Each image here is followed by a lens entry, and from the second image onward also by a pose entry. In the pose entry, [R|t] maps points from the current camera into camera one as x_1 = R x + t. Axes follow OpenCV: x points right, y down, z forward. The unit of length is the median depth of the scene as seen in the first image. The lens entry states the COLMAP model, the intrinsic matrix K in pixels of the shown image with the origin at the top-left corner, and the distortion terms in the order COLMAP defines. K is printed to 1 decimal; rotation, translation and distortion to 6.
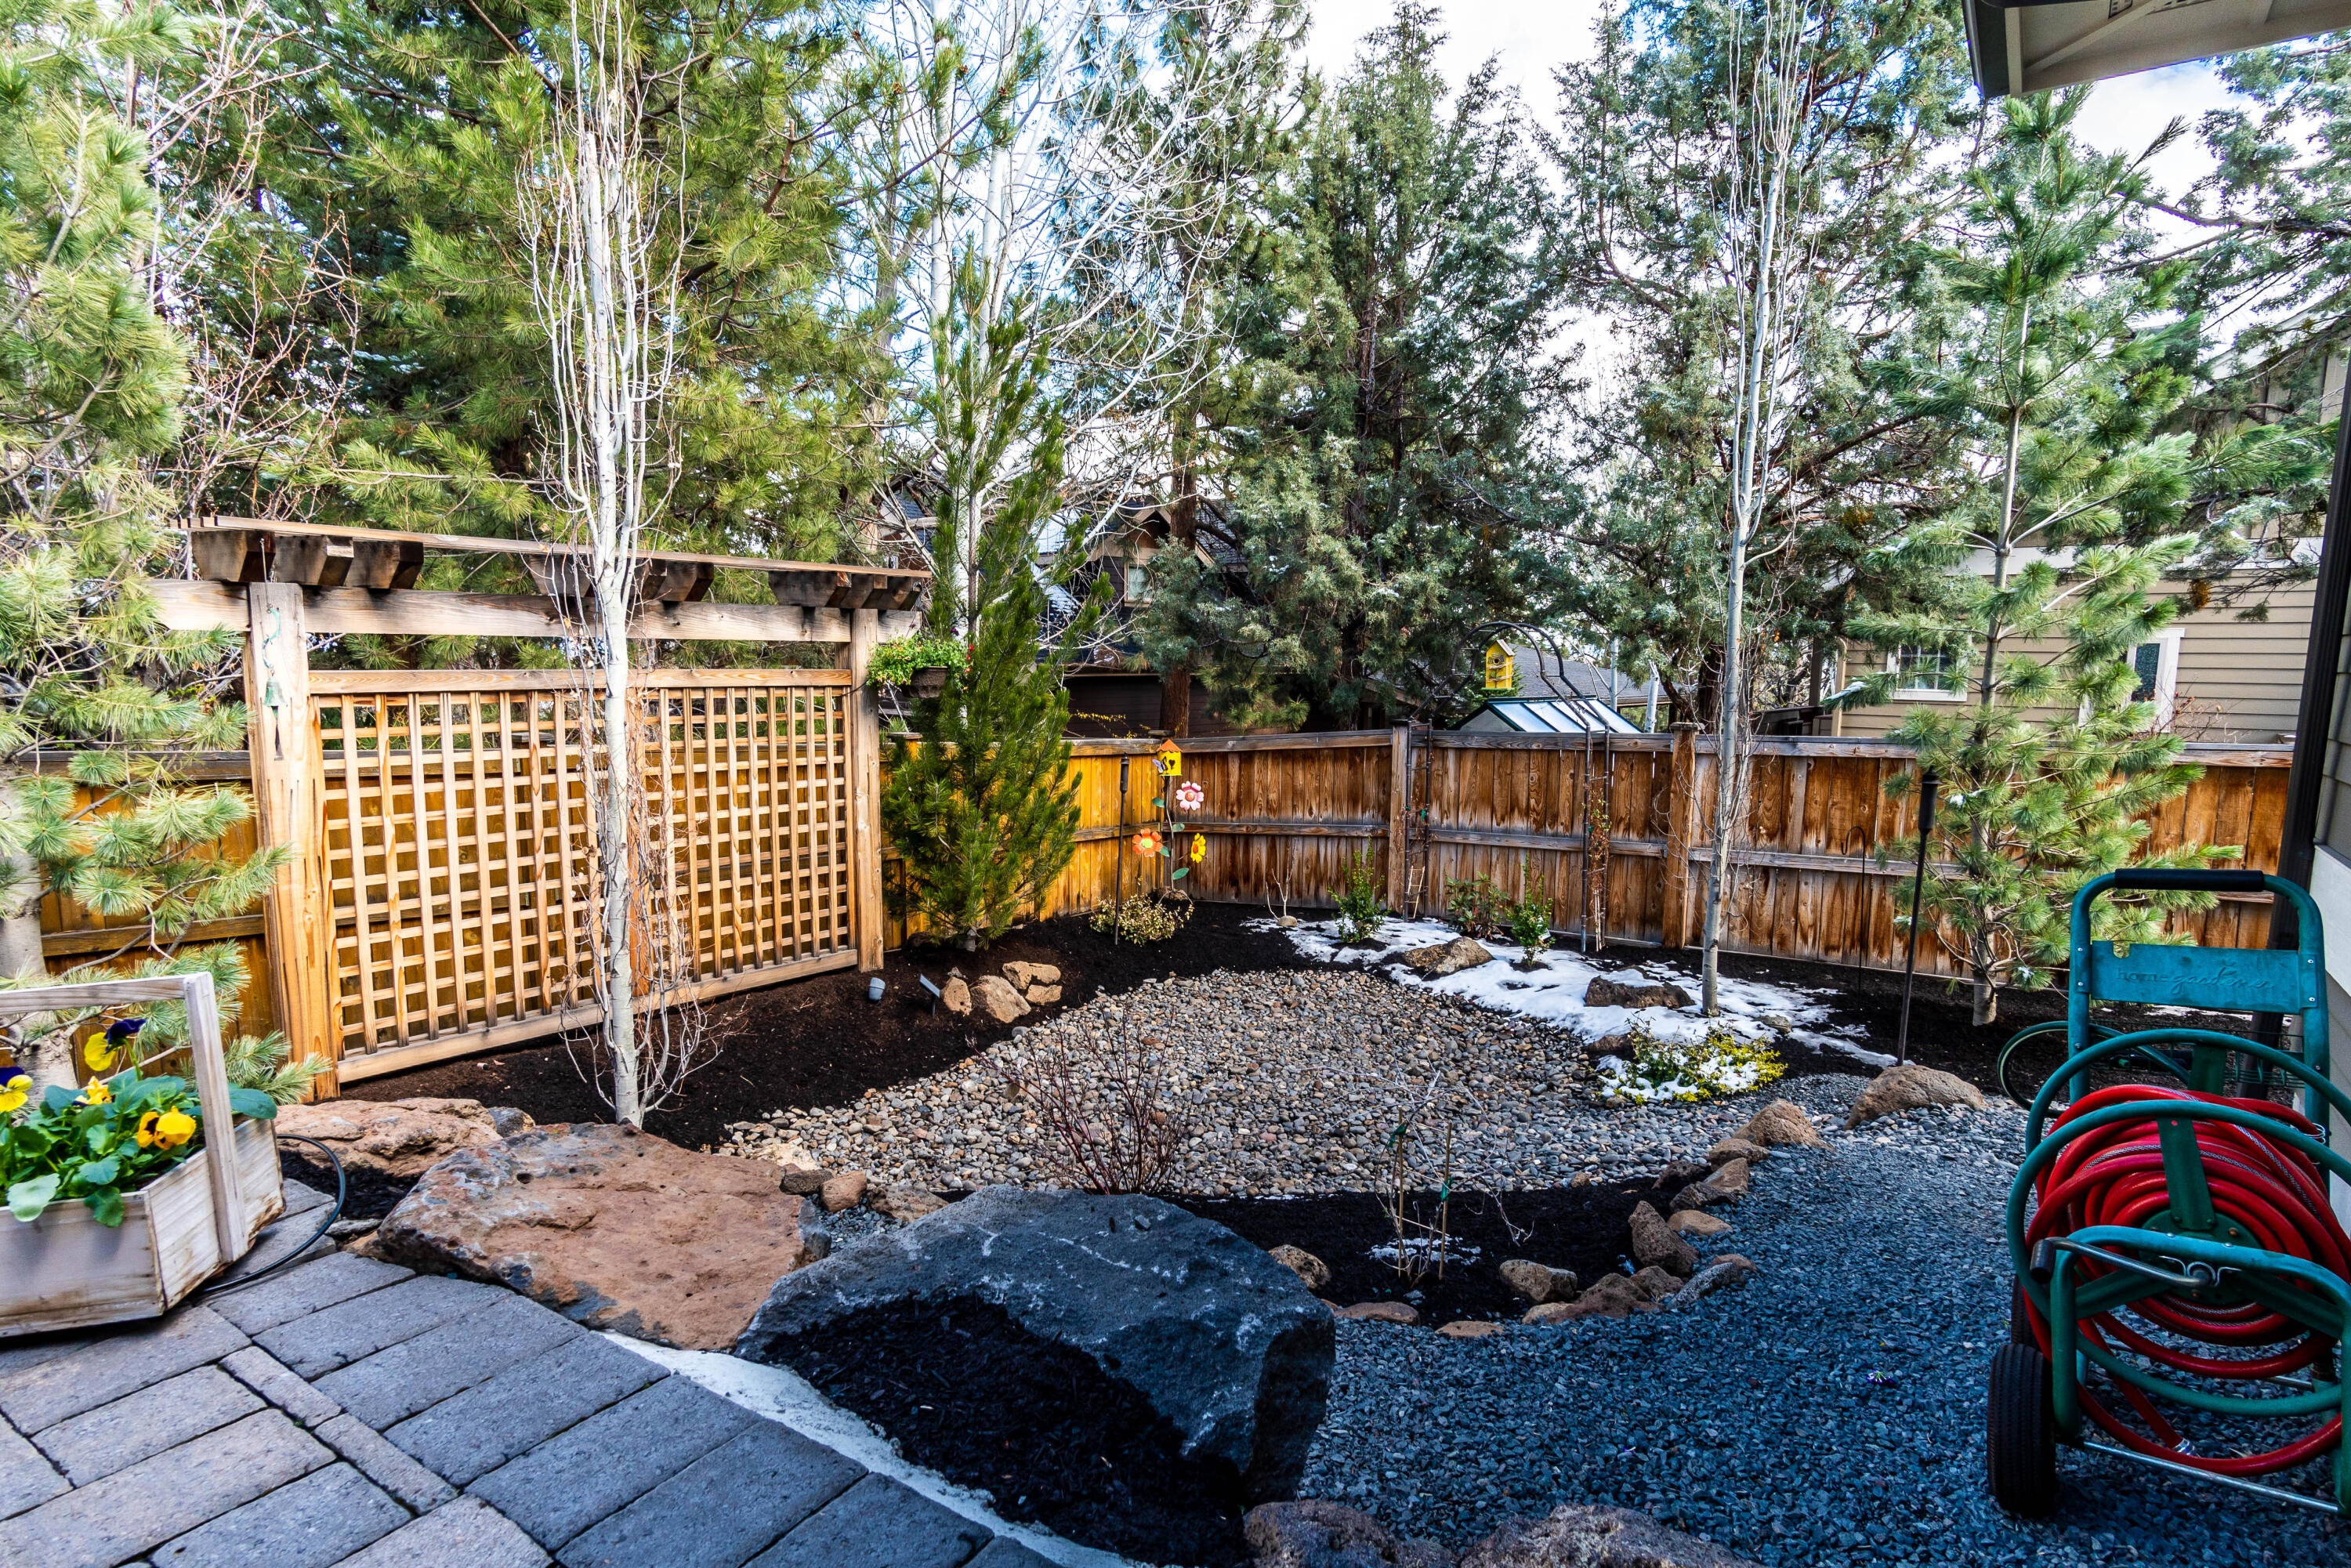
lens RADIAL K [[1264.8, 0, 1179.2], [0, 1264.8, 797.0], [0, 0, 1]] dist [0.005608, 0.001025]
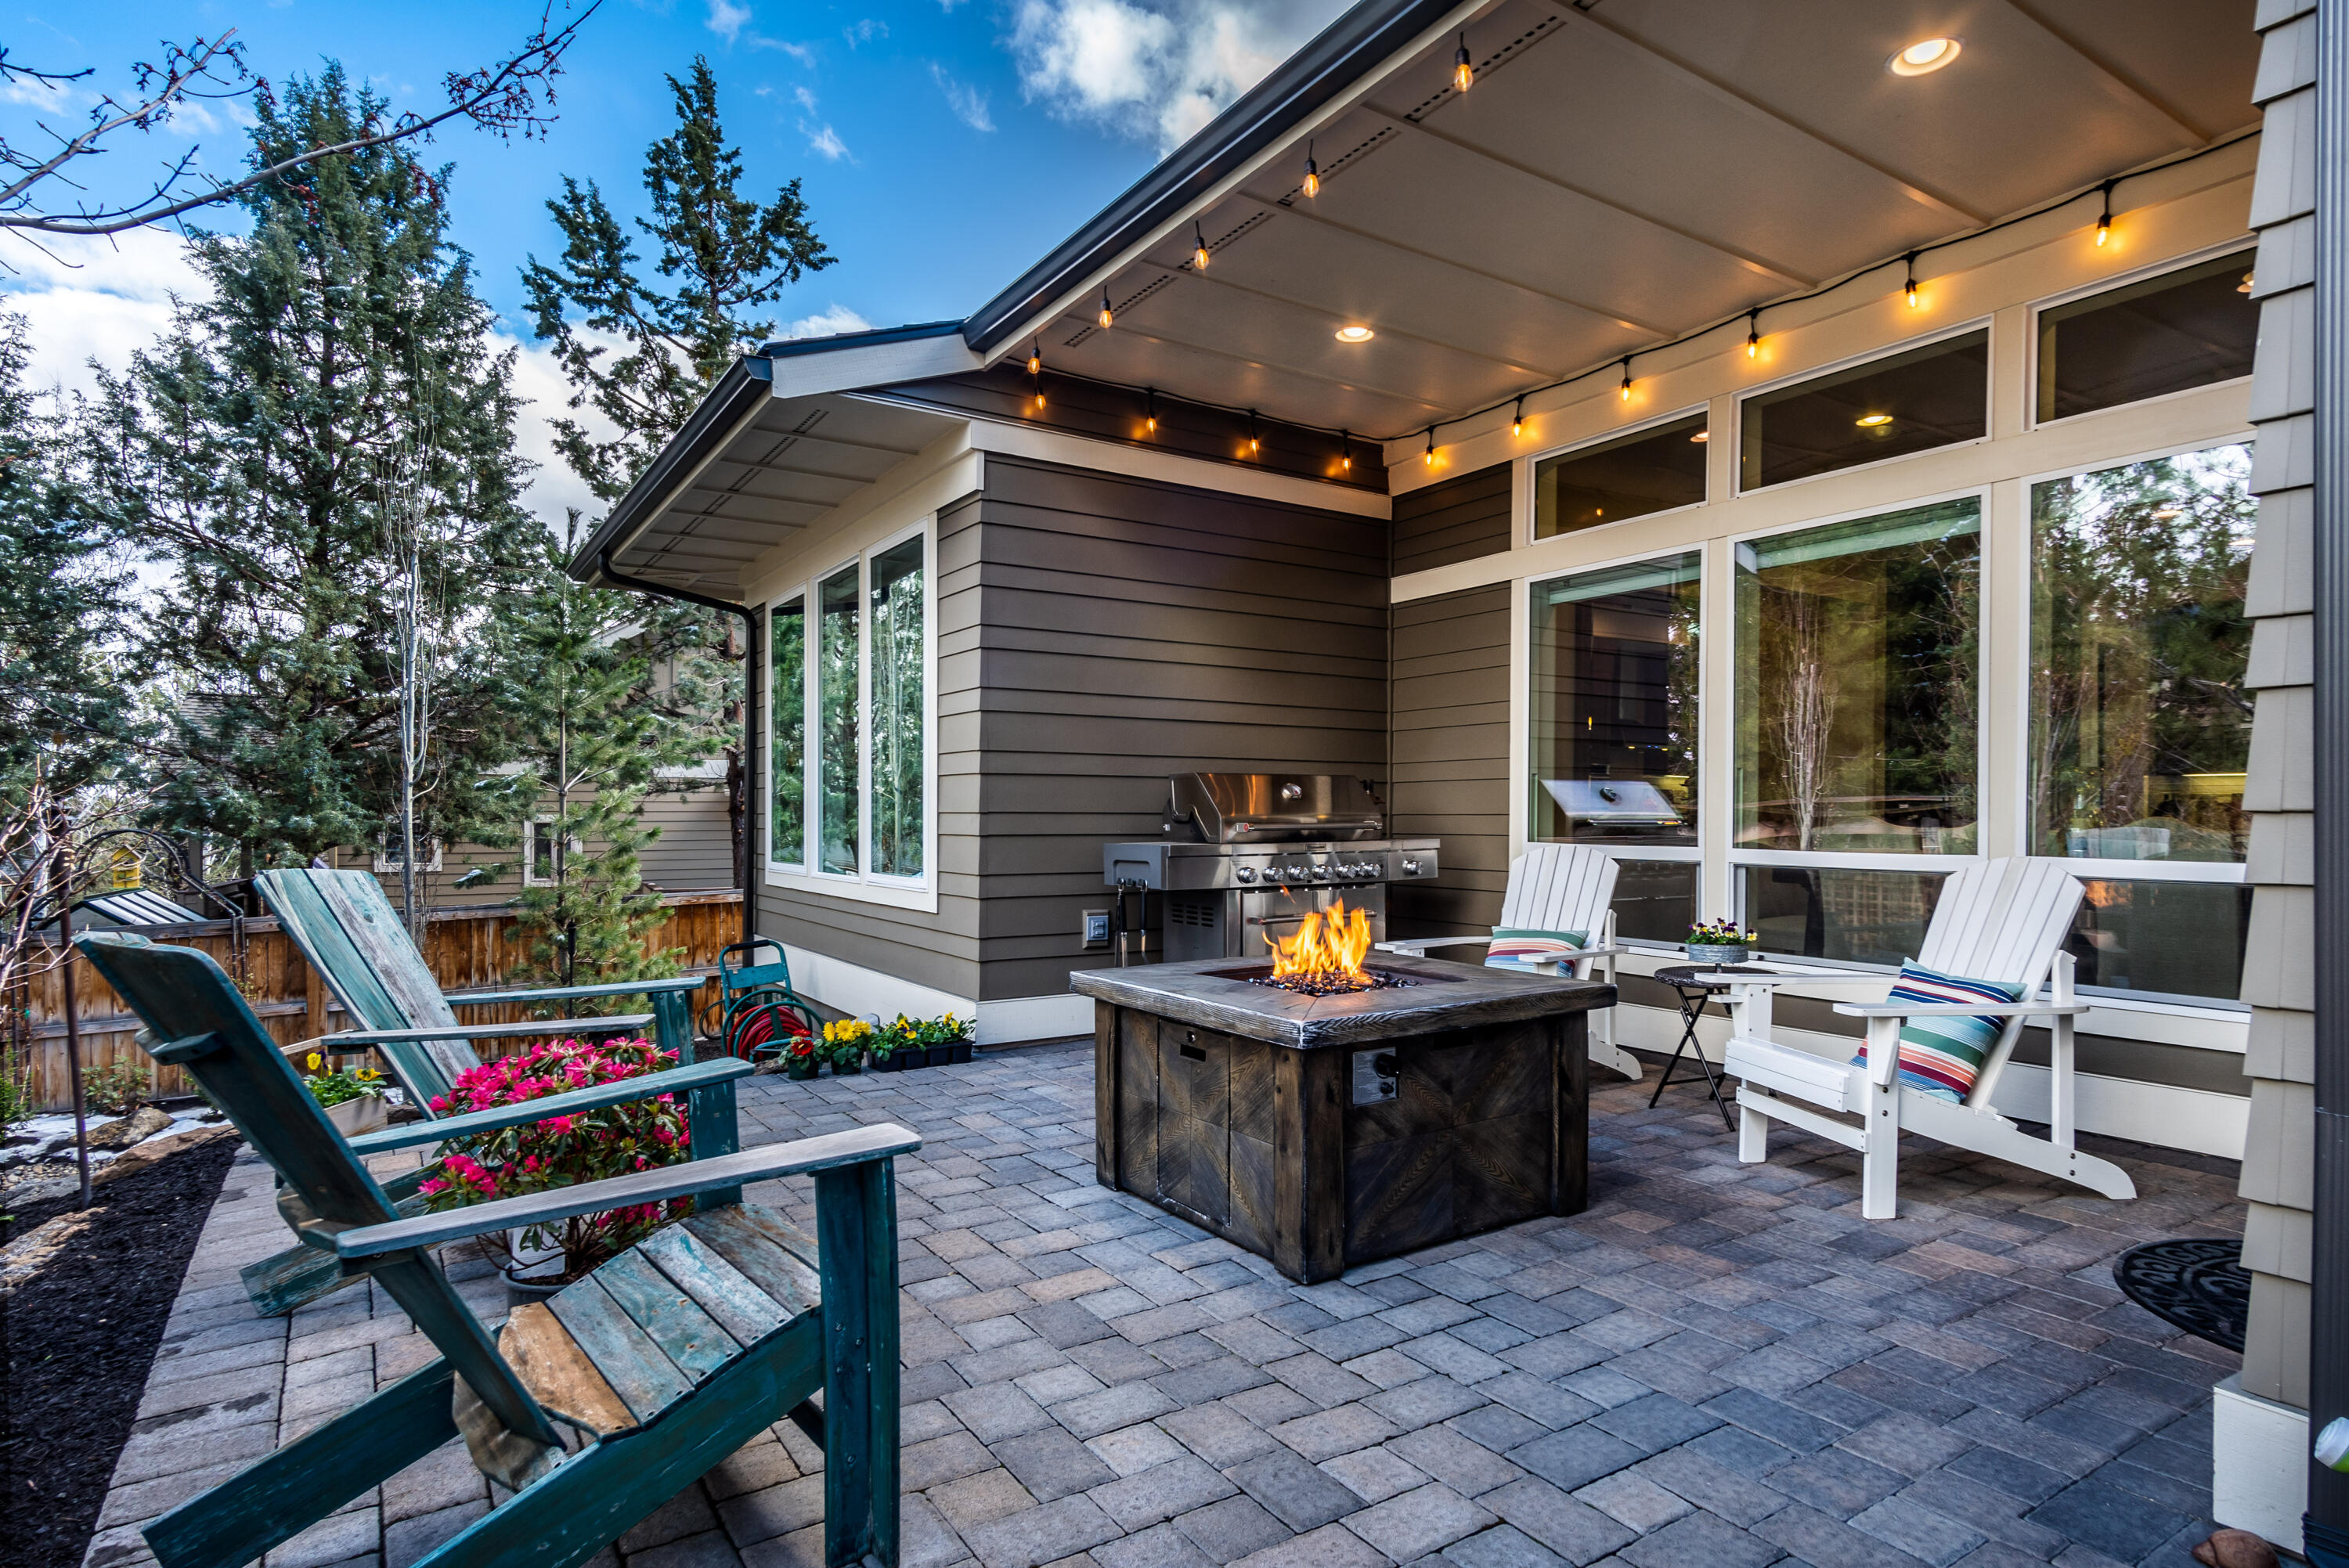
lens RADIAL K [[1263.7, 0, 1175.2], [0, 1263.7, 800.7], [0, 0, 1]] dist [0.005608, 0.001025]
pose [[0.393528, 0.000079, 0.919313, -0.478620], [0.110963, 0.992685, -0.047585, -0.006956], [-0.912591, 0.120736, 0.390640, -0.340642]]
